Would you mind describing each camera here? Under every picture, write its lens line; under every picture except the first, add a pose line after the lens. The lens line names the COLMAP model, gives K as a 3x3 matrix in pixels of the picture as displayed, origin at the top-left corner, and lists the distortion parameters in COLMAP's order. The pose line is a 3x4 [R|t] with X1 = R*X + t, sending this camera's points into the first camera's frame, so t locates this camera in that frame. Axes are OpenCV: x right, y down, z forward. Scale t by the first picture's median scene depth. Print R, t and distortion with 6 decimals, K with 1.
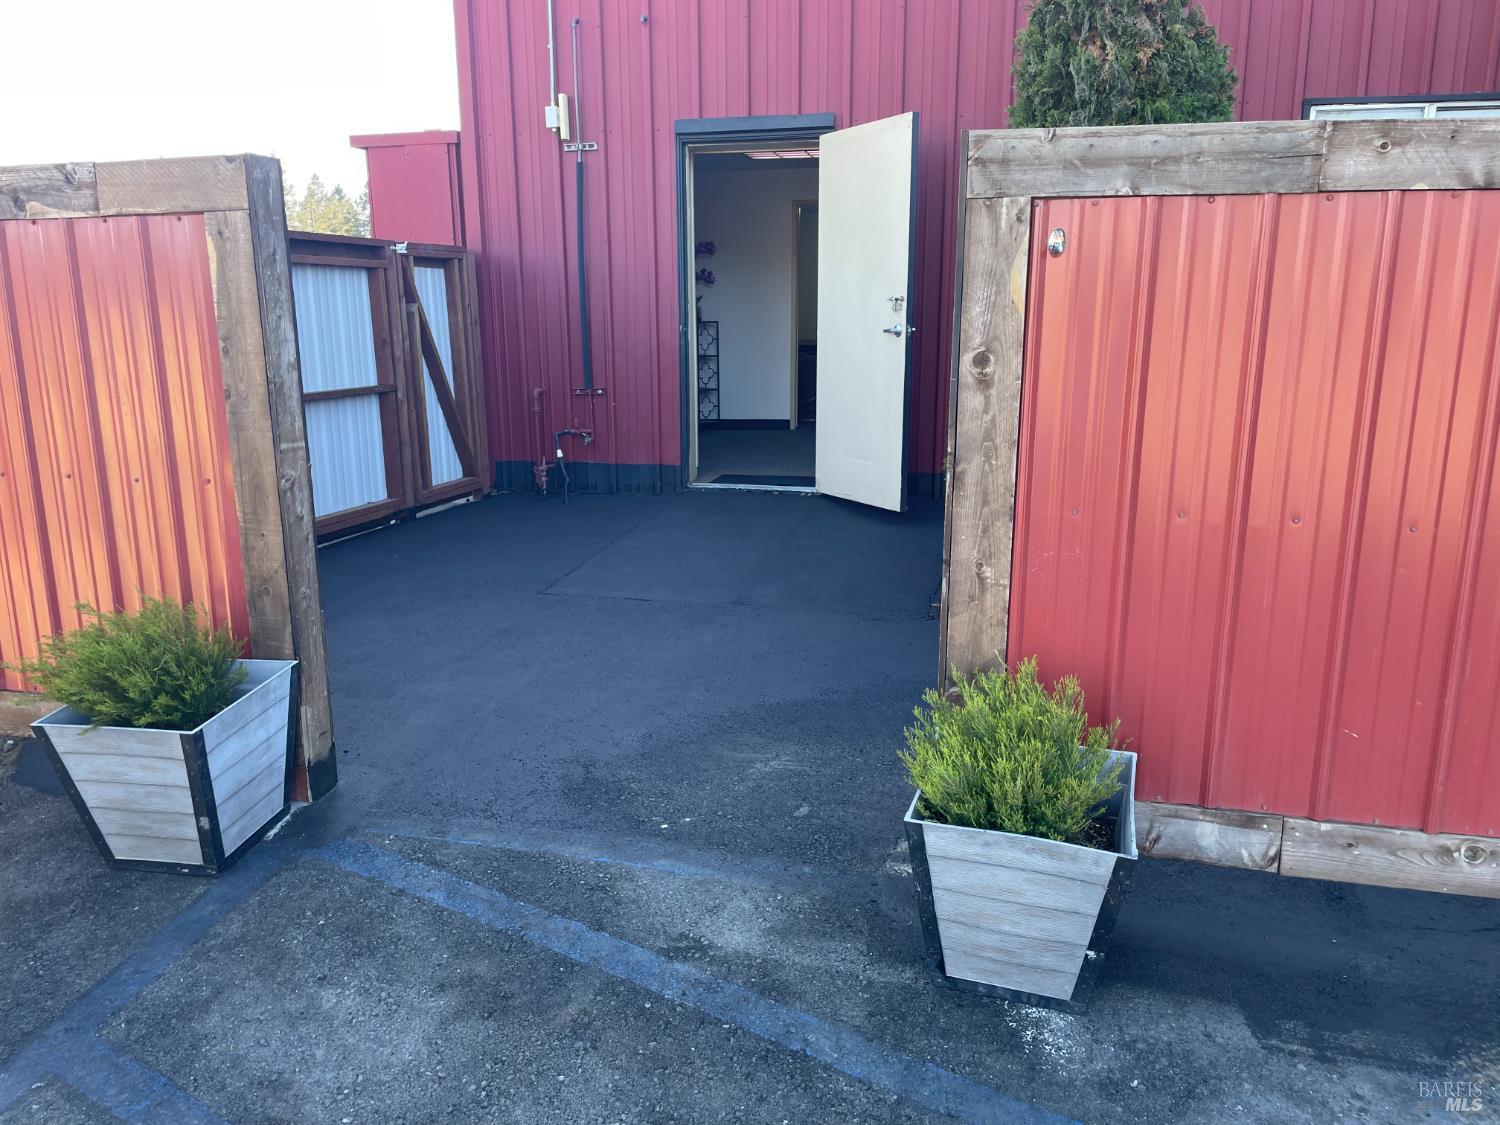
lens RADIAL K [[1130.0, 0, 751.0], [0, 1130.0, 560.4], [0, 0, 1]] dist [0.069204, -0.065568]
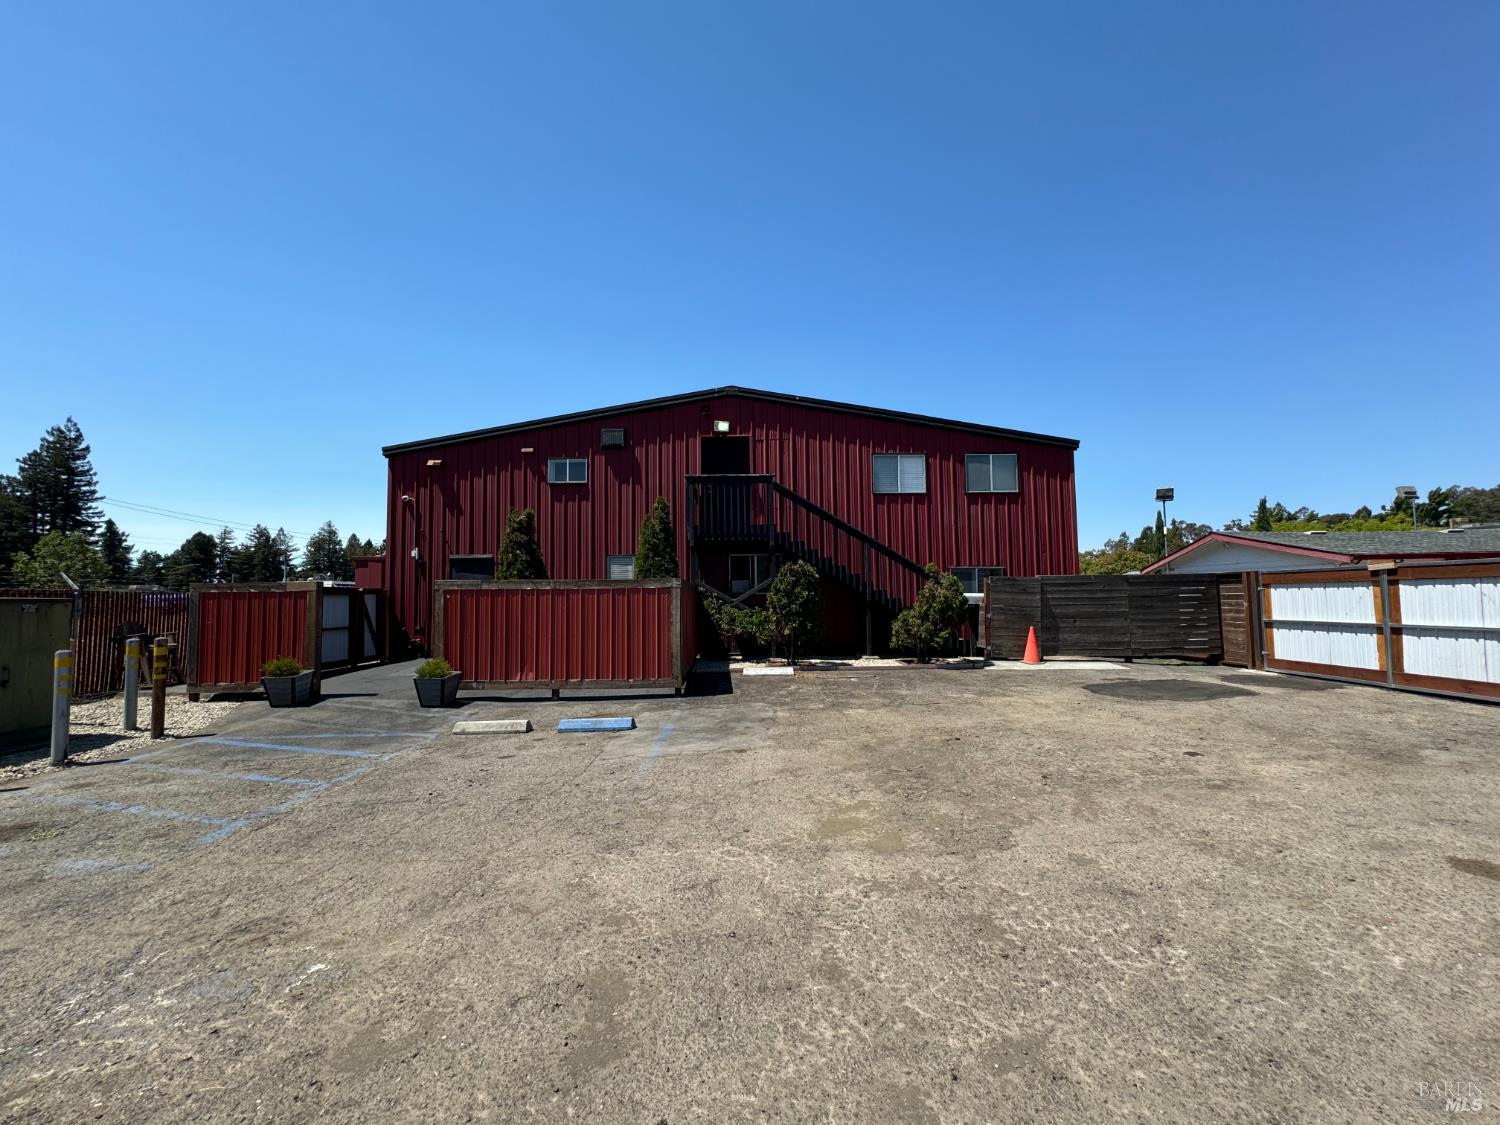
lens RADIAL K [[597.0, 0, 752.4], [0, 597.0, 564.4], [0, 0, 1]] dist [-0.003364, 0.001354]
pose [[0.971354, 0.002625, 0.237622, 0.432442], [0.062953, 0.961371, -0.267962, 0.226797], [-0.229146, 0.275245, 0.933666, -1.032998]]
